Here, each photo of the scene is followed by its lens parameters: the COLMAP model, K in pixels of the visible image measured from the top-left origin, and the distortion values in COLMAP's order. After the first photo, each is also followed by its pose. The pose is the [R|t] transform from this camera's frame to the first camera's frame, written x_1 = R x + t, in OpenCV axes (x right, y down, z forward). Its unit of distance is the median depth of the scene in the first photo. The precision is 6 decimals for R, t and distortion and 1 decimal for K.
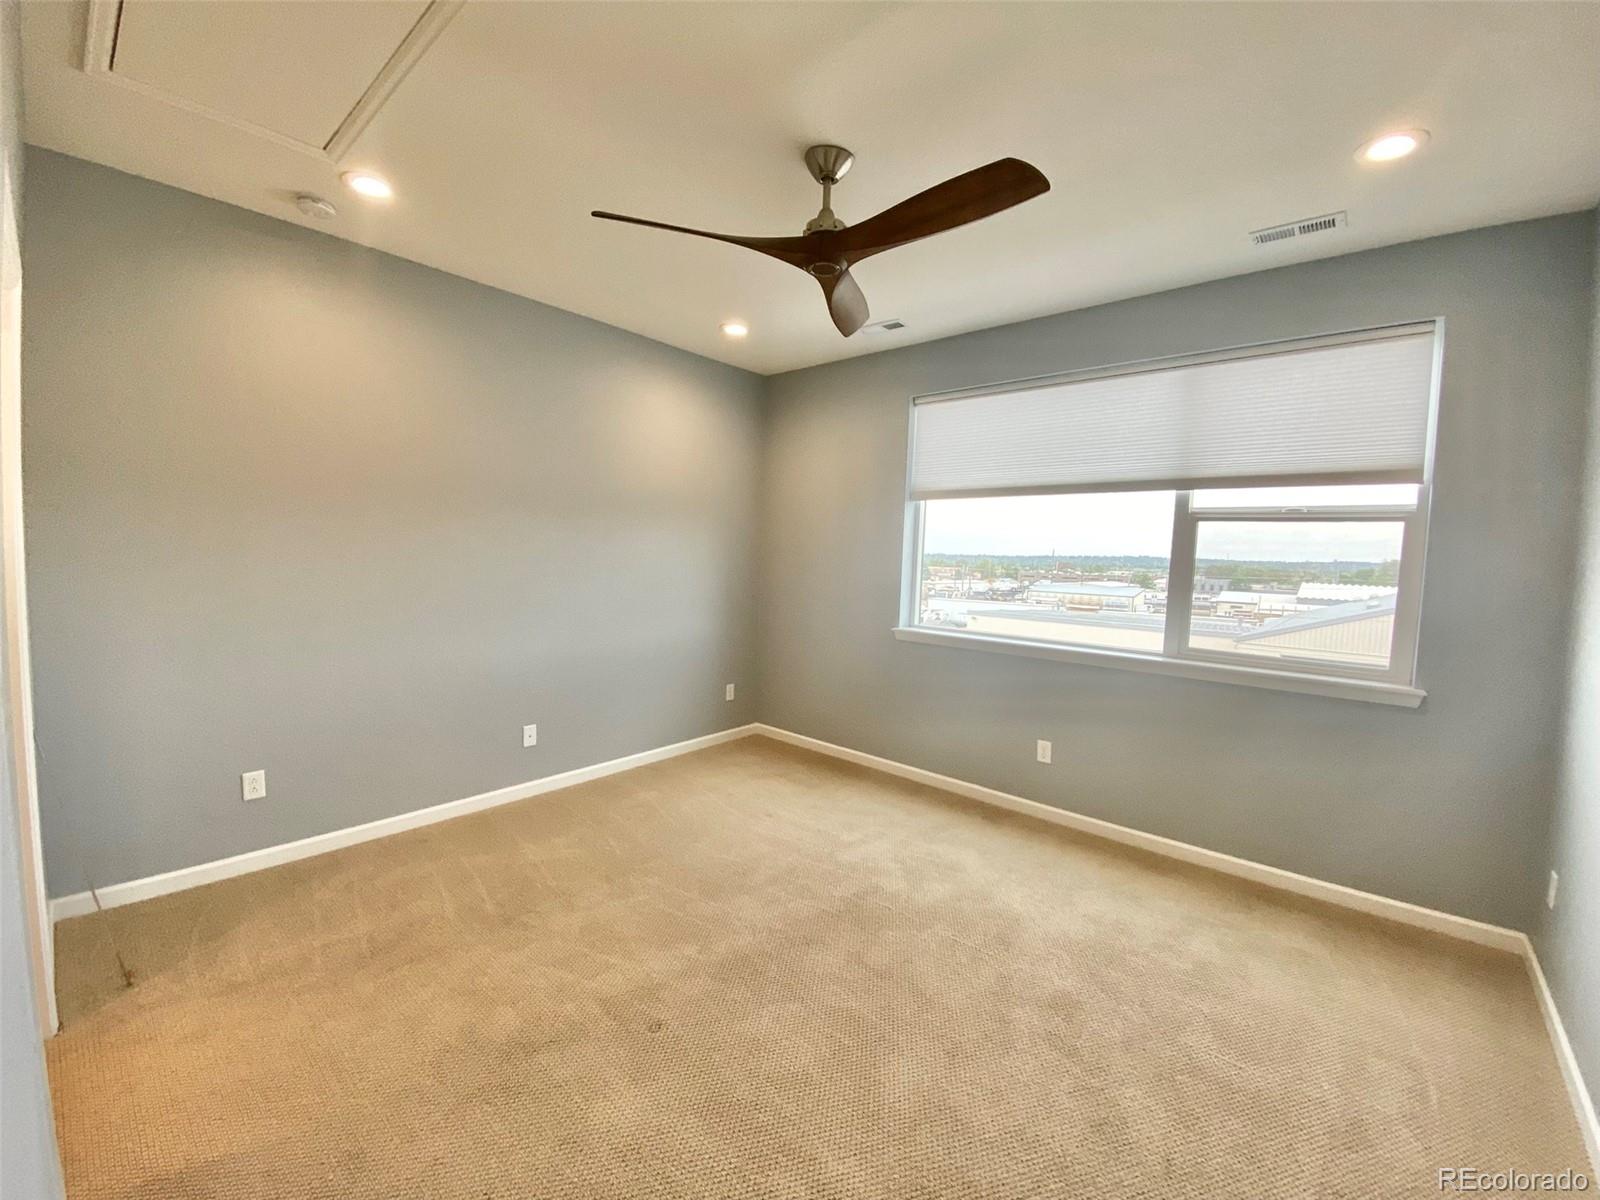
lens RADIAL K [[654.0, 0, 793.9], [0, 654.0, 604.9], [0, 0, 1]] dist [-0.003430, -0.000658]
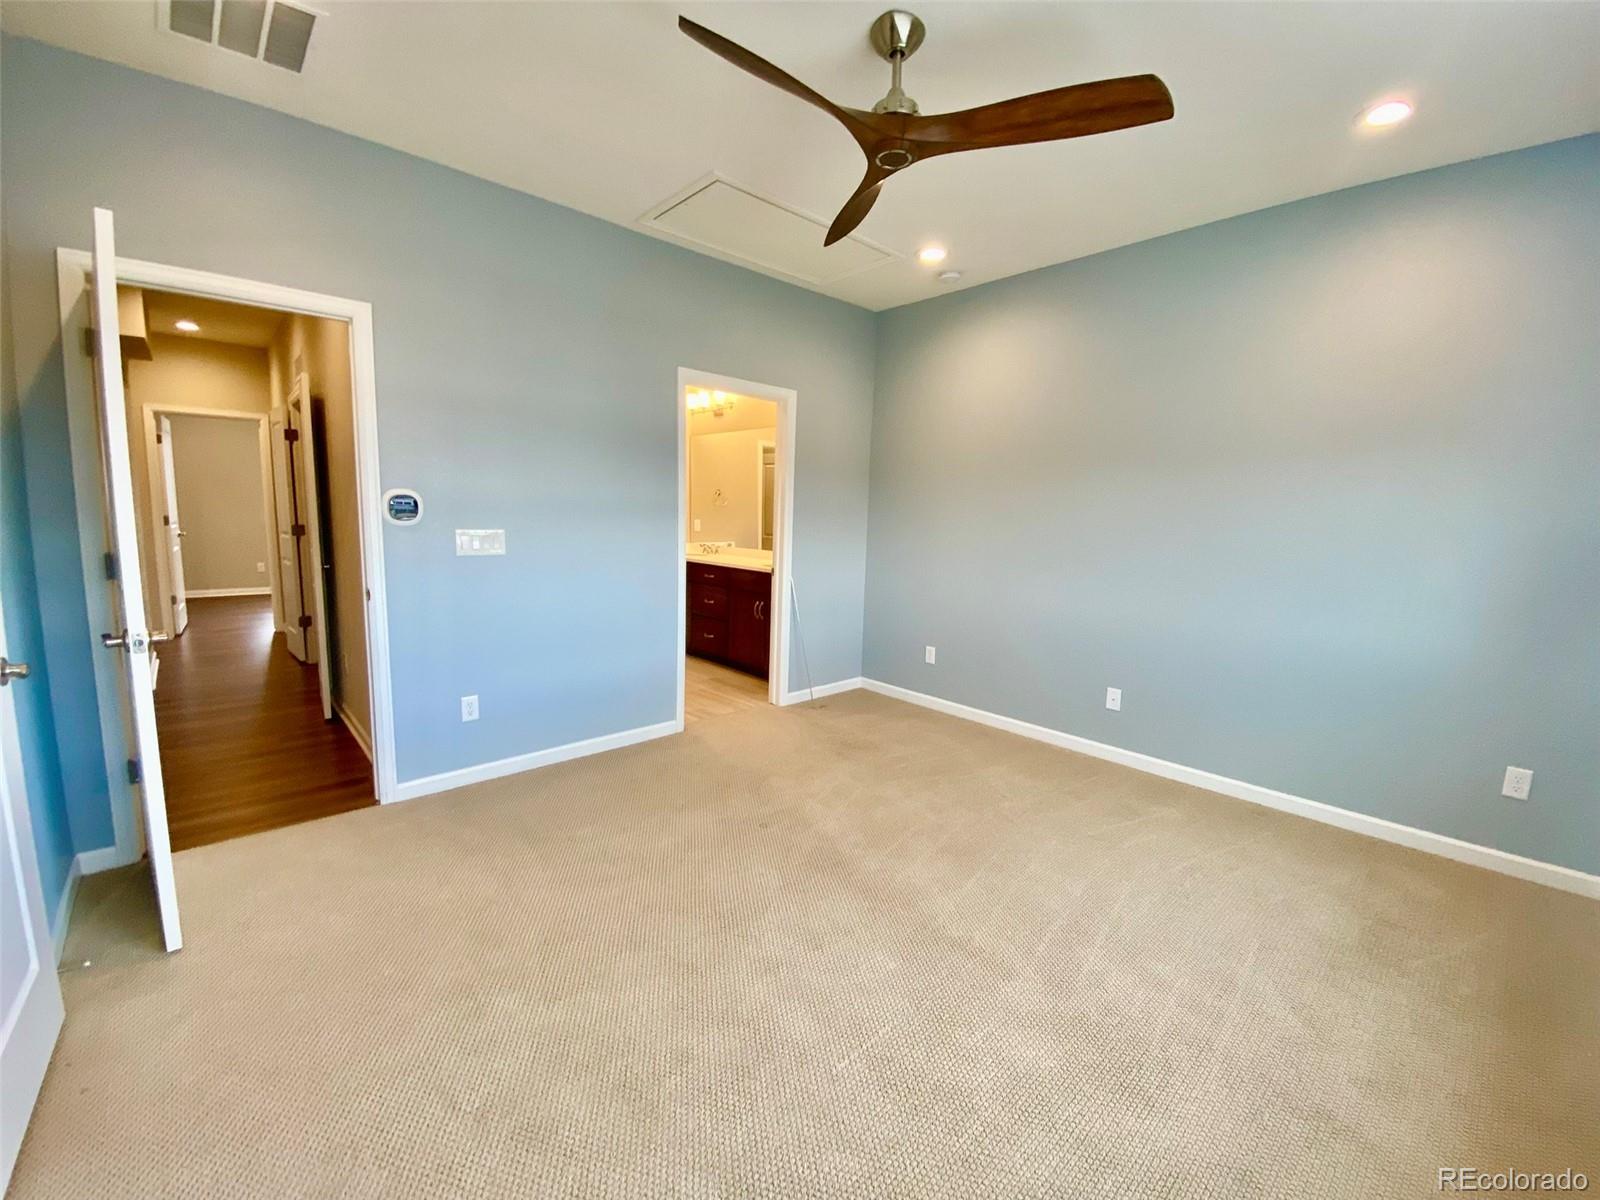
lens RADIAL K [[654.0, 0, 790.2], [0, 654.0, 597.6], [0, 0, 1]] dist [-0.003430, -0.000658]
pose [[-0.132822, 0.108194, -0.985217, 0.772429], [-0.099510, 0.987546, 0.121865, -0.030806], [0.986132, 0.114225, -0.120402, 0.767781]]
